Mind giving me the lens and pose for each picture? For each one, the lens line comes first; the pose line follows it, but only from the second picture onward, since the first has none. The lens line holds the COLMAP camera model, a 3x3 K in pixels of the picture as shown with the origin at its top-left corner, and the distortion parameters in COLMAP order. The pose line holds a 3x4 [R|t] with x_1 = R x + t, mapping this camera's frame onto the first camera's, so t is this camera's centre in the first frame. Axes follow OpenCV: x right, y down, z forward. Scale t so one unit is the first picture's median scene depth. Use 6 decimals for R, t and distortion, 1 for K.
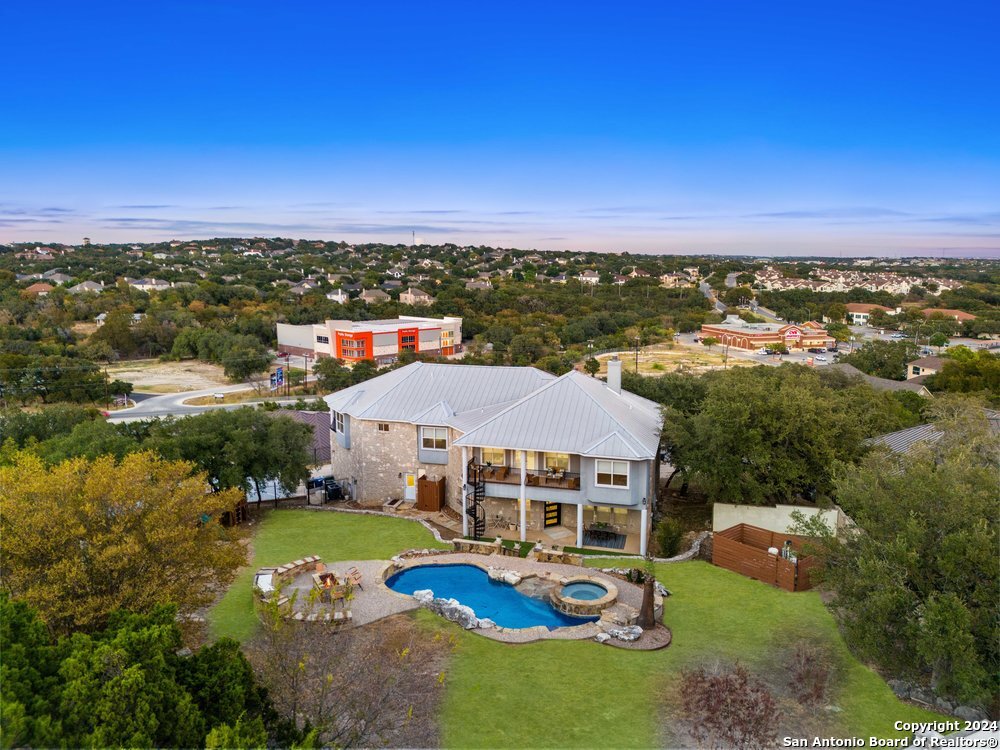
lens RADIAL K [[726.0, 0, 504.0], [0, 726.0, 376.8], [0, 0, 1]] dist [0.146769, -0.276688]
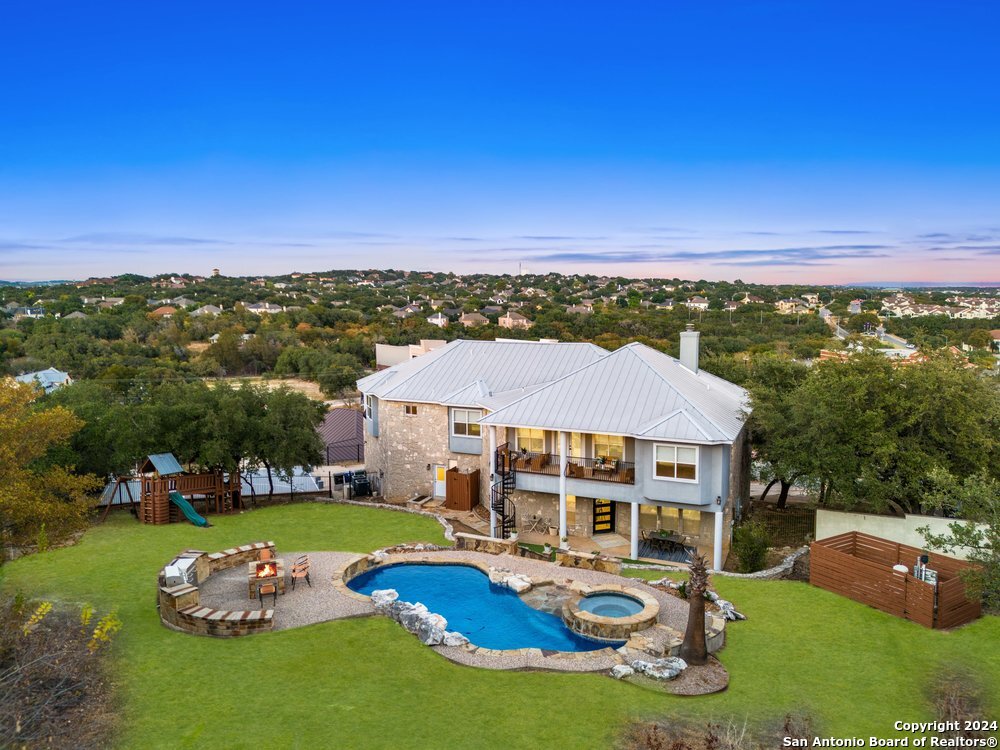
lens RADIAL K [[727.8, 0, 502.6], [0, 727.8, 375.1], [0, 0, 1]] dist [0.091276, -0.100339]
pose [[0.989173, 0.013116, -0.146169, 0.066682], [-0.019824, 0.998811, -0.044528, 0.065743], [0.145411, 0.046944, 0.988257, 0.174664]]
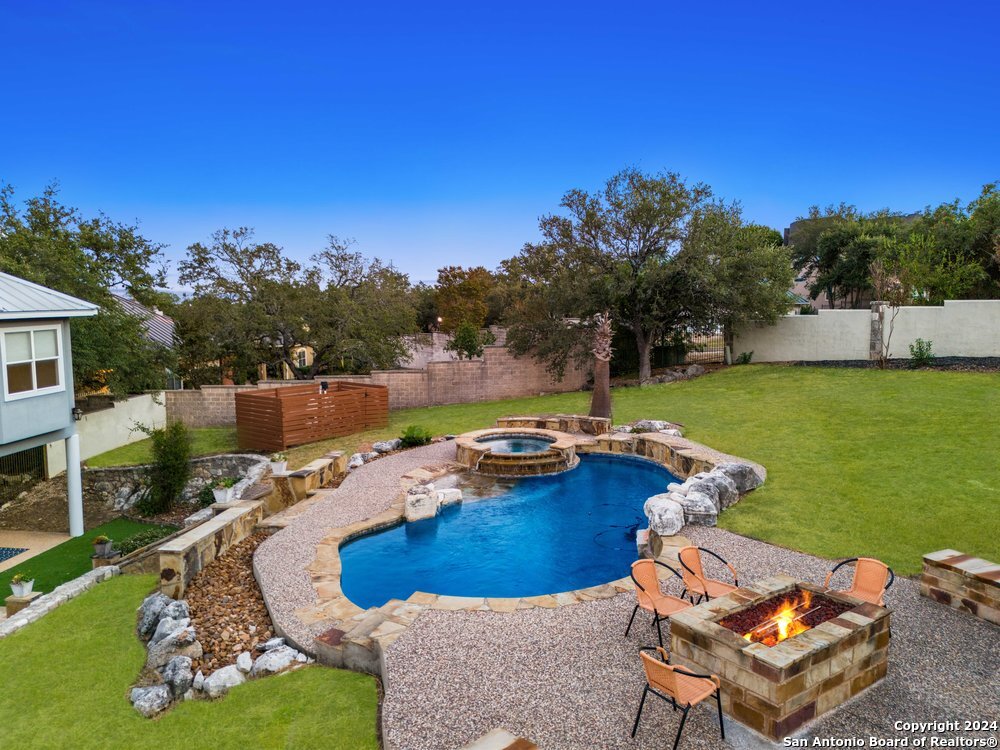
lens RADIAL K [[727.8, 0, 502.6], [0, 727.8, 375.1], [0, 0, 1]] dist [0.091276, -0.100339]
pose [[-0.175301, -0.100719, 0.979349, -0.258744], [0.156237, 0.979302, 0.128680, 0.107027], [-0.972039, 0.175568, -0.155936, 0.677670]]
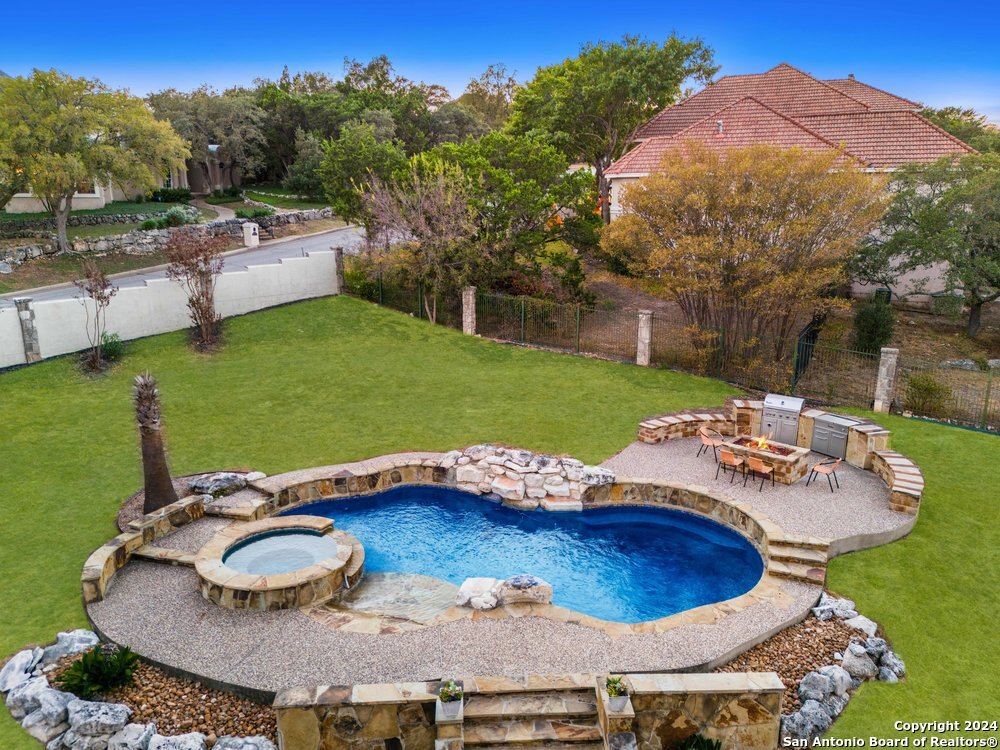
lens RADIAL K [[727.8, 0, 502.6], [0, 727.8, 375.1], [0, 0, 1]] dist [0.091276, -0.100339]
pose [[-0.936403, 0.082133, -0.341180, 0.078608], [-0.053913, 0.927015, 0.371130, 0.020572], [0.346761, 0.365921, -0.863631, 0.857710]]
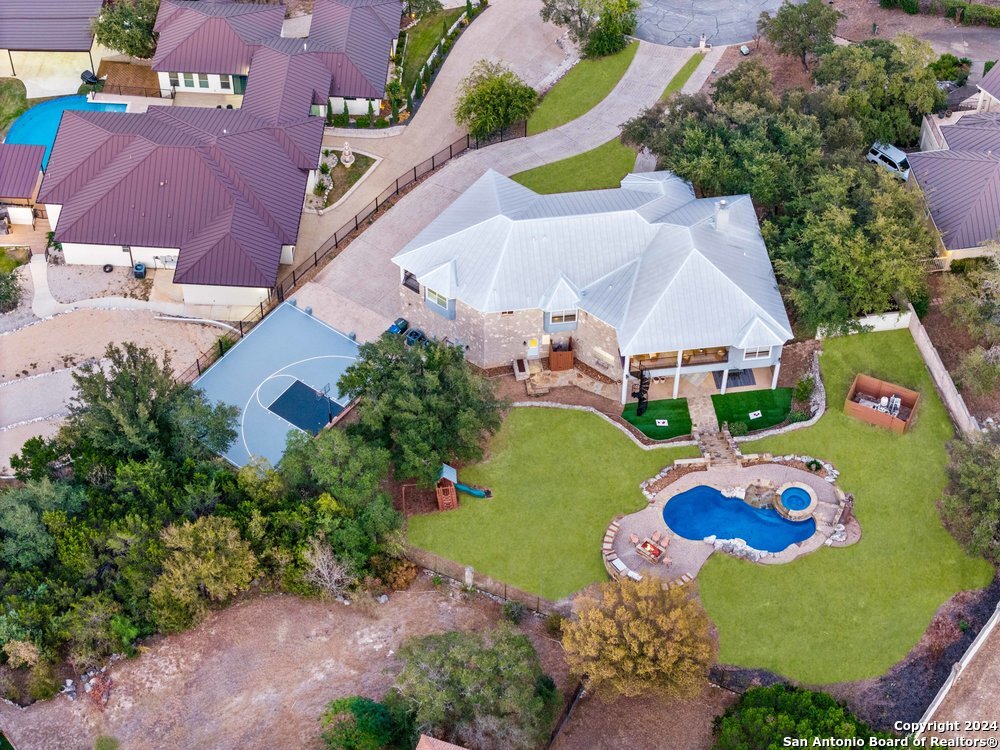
lens RADIAL K [[1978.5, 0, 500.0], [0, 1978.5, 375.0], [0, 0, 1]] dist [-0.027000, 0.603501]
pose [[0.918956, -0.298298, 0.257949, -0.914959], [0.053248, 0.741963, 0.668323, -1.704703], [-0.390748, -0.600424, 0.697716, -0.944890]]
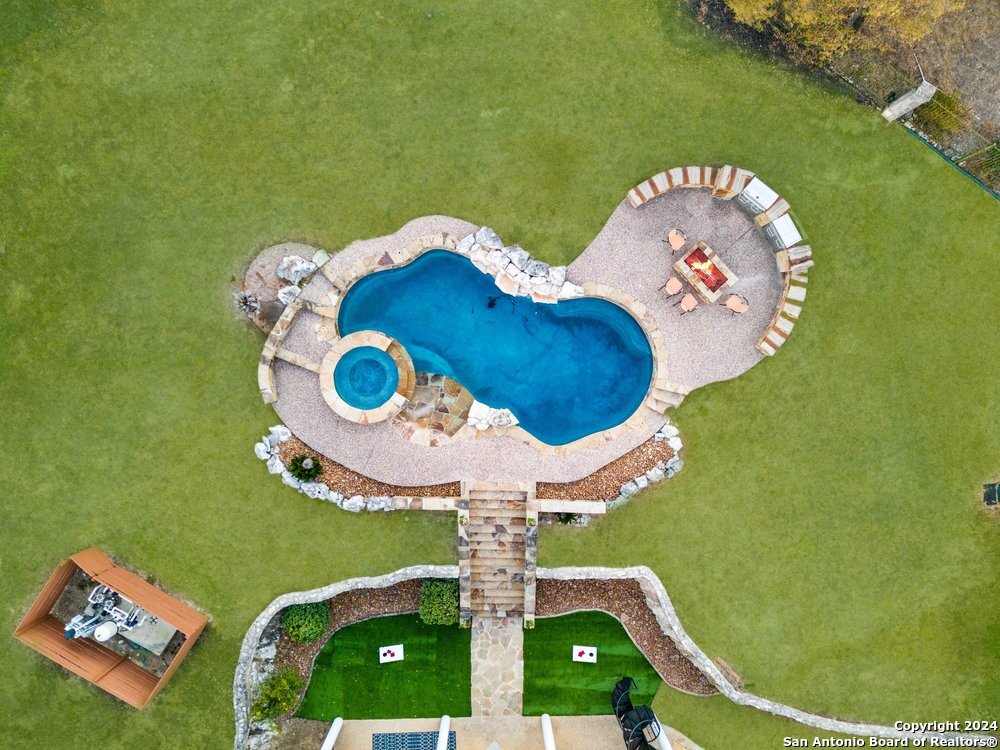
lens RADIAL K [[727.8, 0, 502.6], [0, 727.8, 375.1], [0, 0, 1]] dist [0.091276, -0.100339]
pose [[-0.960586, 0.277652, -0.013534, -0.006821], [-0.058065, -0.152798, 0.986550, -0.265823], [0.271850, 0.948453, 0.162897, 0.573087]]
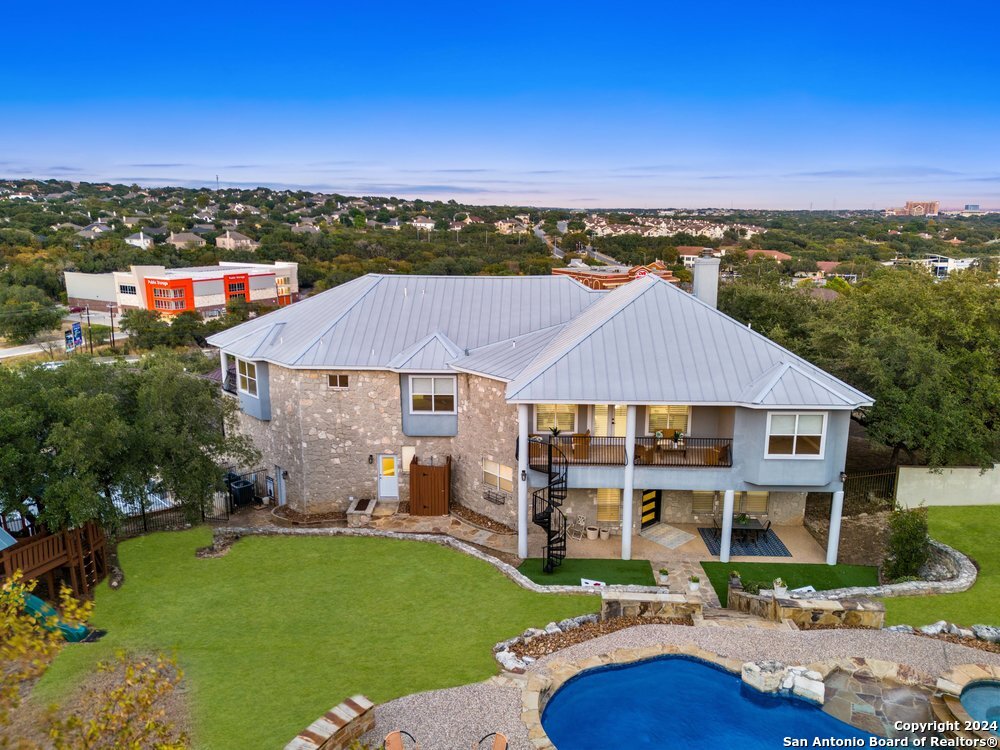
lens RADIAL K [[727.8, 0, 502.6], [0, 727.8, 375.1], [0, 0, 1]] dist [0.091276, -0.100339]
pose [[0.971337, -0.051067, 0.232156, -0.177265], [0.036676, 0.997153, 0.065891, 0.031534], [-0.234860, -0.055488, 0.970444, 0.408786]]
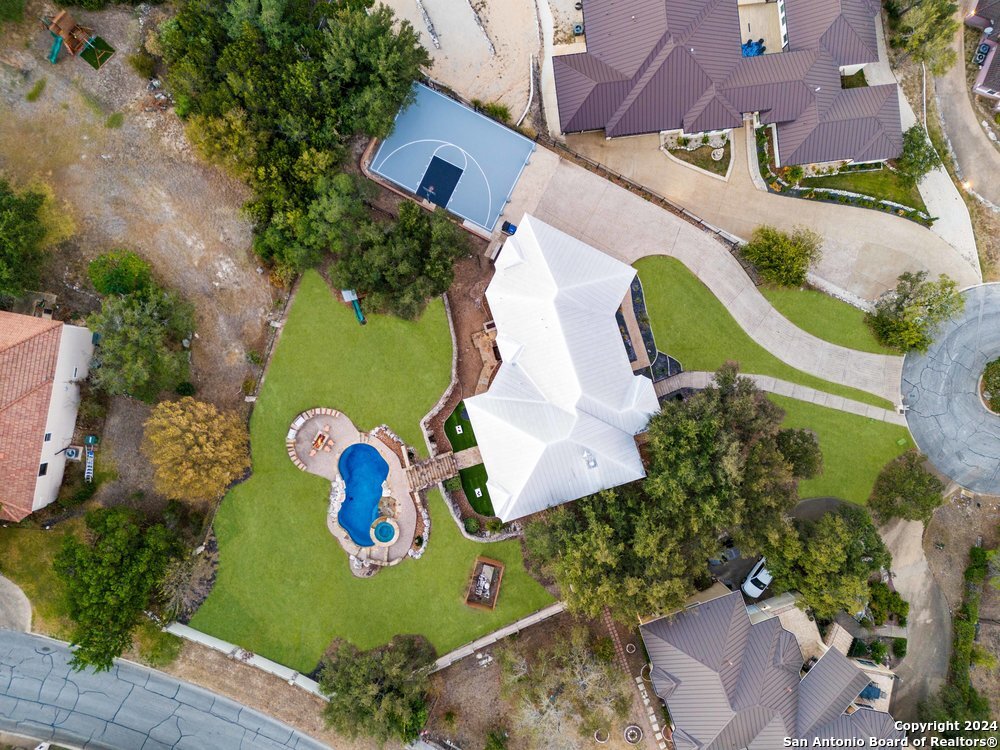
lens RADIAL K [[727.8, 0, 502.6], [0, 727.8, 375.1], [0, 0, 1]] dist [0.091276, -0.100339]
pose [[0.550179, 0.834930, 0.013942, -0.079001], [-0.140374, 0.076016, 0.987176, -1.265766], [0.823163, -0.545081, 0.159025, 0.752466]]
